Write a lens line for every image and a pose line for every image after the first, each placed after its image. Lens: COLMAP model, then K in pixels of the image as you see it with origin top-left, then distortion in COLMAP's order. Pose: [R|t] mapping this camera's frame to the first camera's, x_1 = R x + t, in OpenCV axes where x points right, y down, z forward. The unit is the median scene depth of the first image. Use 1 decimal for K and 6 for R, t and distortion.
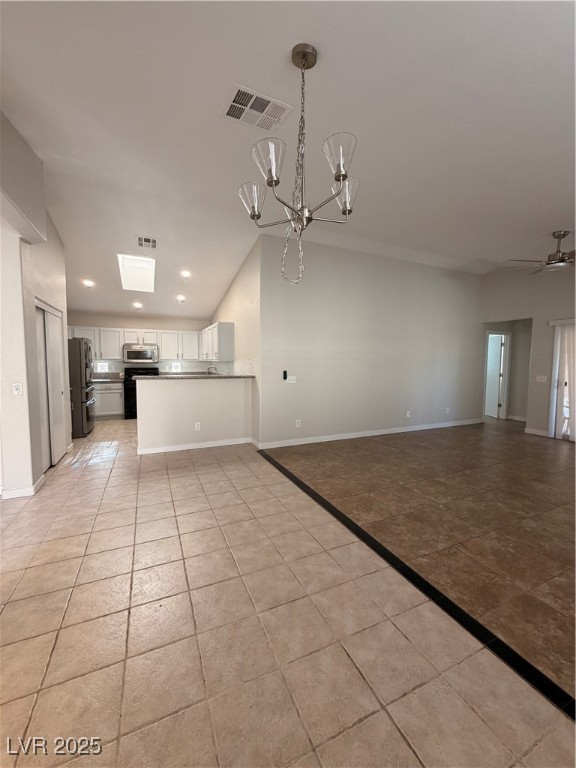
lens RADIAL K [[305.1, 0, 290.5], [0, 305.1, 380.9], [0, 0, 1]] dist [0.005763, -0.000561]
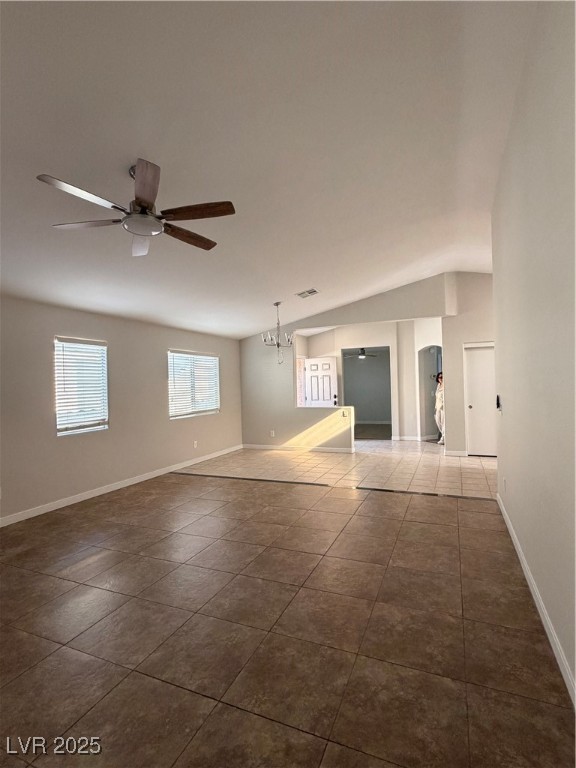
lens RADIAL K [[378.7, 0, 285.0], [0, 378.7, 381.8], [0, 0, 1]] dist [-0.002534, 0.001461]
pose [[-0.752908, 0.009733, -0.658053, 0.890407], [-0.020186, 0.999079, 0.037873, -0.086053], [0.657816, 0.041798, -0.752018, 1.351647]]
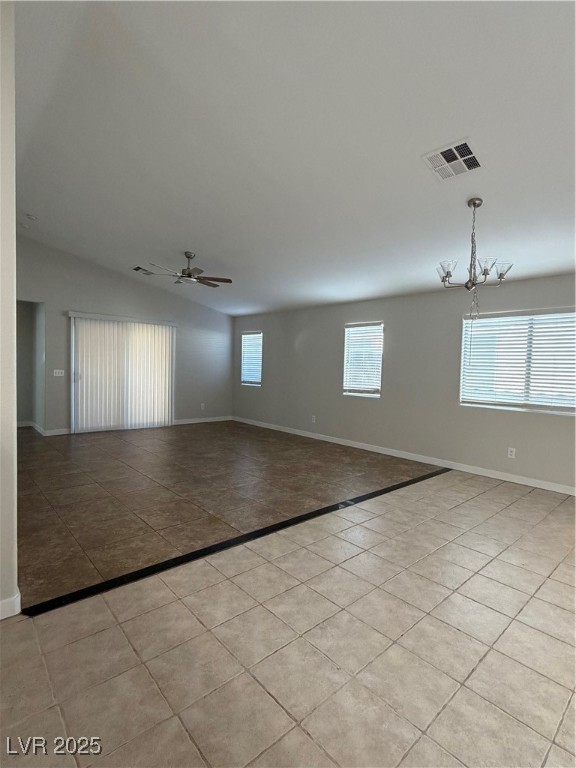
lens RADIAL K [[378.7, 0, 287.1], [0, 378.7, 381.1], [0, 0, 1]] dist [-0.002534, 0.001461]
pose [[-0.291916, -0.051474, 0.955058, -0.565226], [0.030297, 0.997552, 0.063024, -0.040155], [-0.955964, 0.047333, -0.289642, 0.839613]]
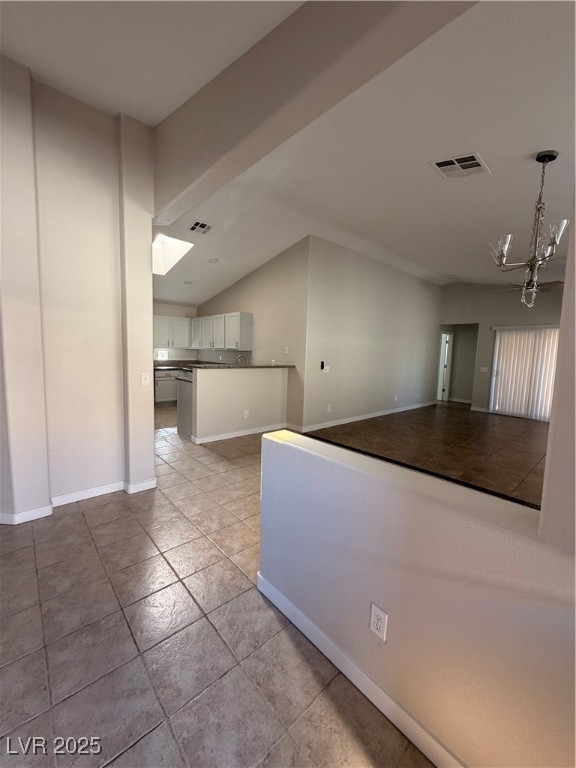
lens RADIAL K [[305.1, 0, 291.5], [0, 305.1, 380.3], [0, 0, 1]] dist [0.005763, -0.000561]
pose [[0.954628, -0.005752, 0.297744, -0.471413], [-0.004334, 0.999439, 0.033204, -0.000638], [-0.297768, -0.032988, 0.954068, -0.029700]]
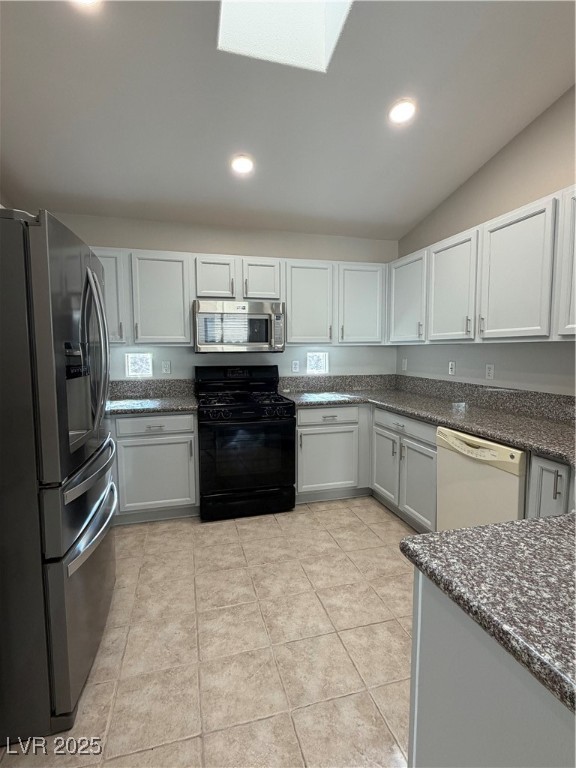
lens RADIAL K [[378.7, 0, 287.3], [0, 378.7, 381.5], [0, 0, 1]] dist [-0.002534, 0.001461]
pose [[0.985221, 0.003567, -0.171251, -0.563313], [-0.000915, 0.999878, 0.015563, -0.050974], [0.171286, -0.015176, 0.985105, 0.909044]]
